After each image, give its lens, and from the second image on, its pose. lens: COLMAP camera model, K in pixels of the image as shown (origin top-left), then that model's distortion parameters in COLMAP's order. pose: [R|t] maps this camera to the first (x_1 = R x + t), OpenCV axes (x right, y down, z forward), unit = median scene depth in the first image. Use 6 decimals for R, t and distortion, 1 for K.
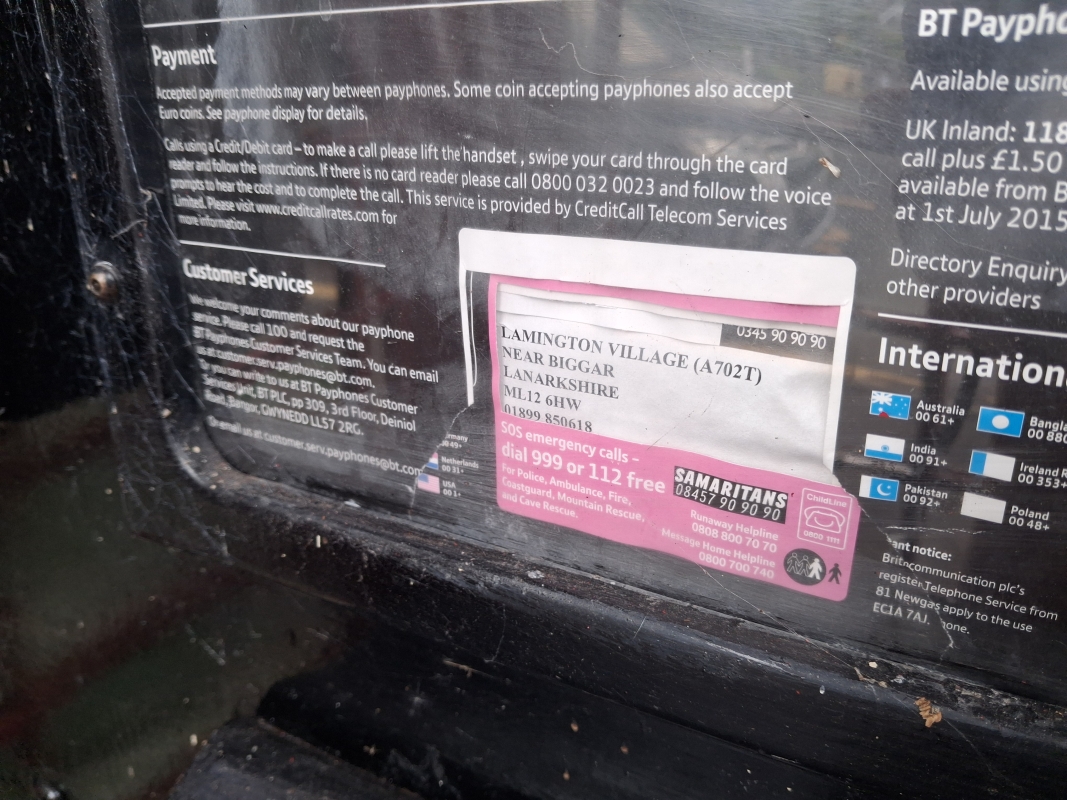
lens RADIAL K [[849.7, 0, 549.4], [0, 849.7, 407.5], [0, 0, 1]] dist [0.041820, -0.007727]
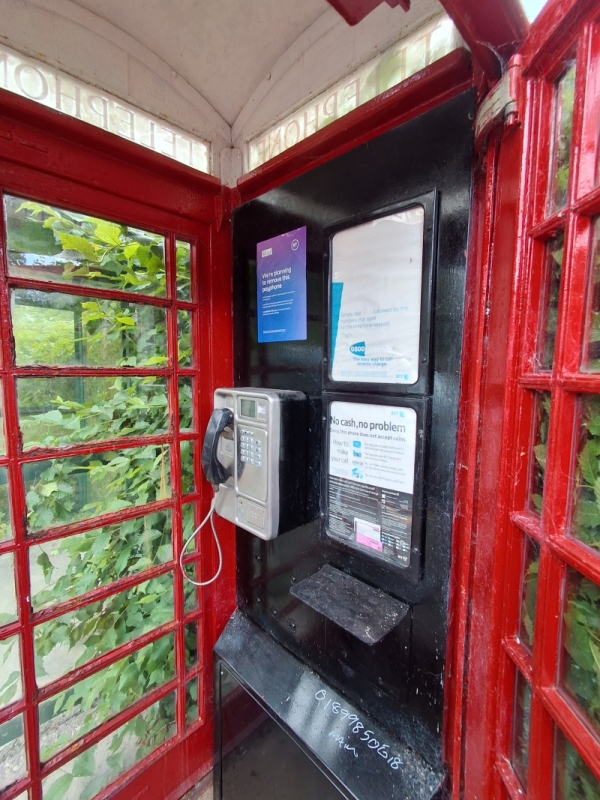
lens RADIAL K [[370.1, 0, 300.0], [0, 370.1, 400.0], [0, 0, 1]] dist [0.000411, 0.000008]
pose [[0.964645, 0.035184, -0.261194, 0.441231], [-0.105789, 0.959398, -0.261466, -0.322646], [0.241390, 0.279853, 0.929200, -4.350221]]
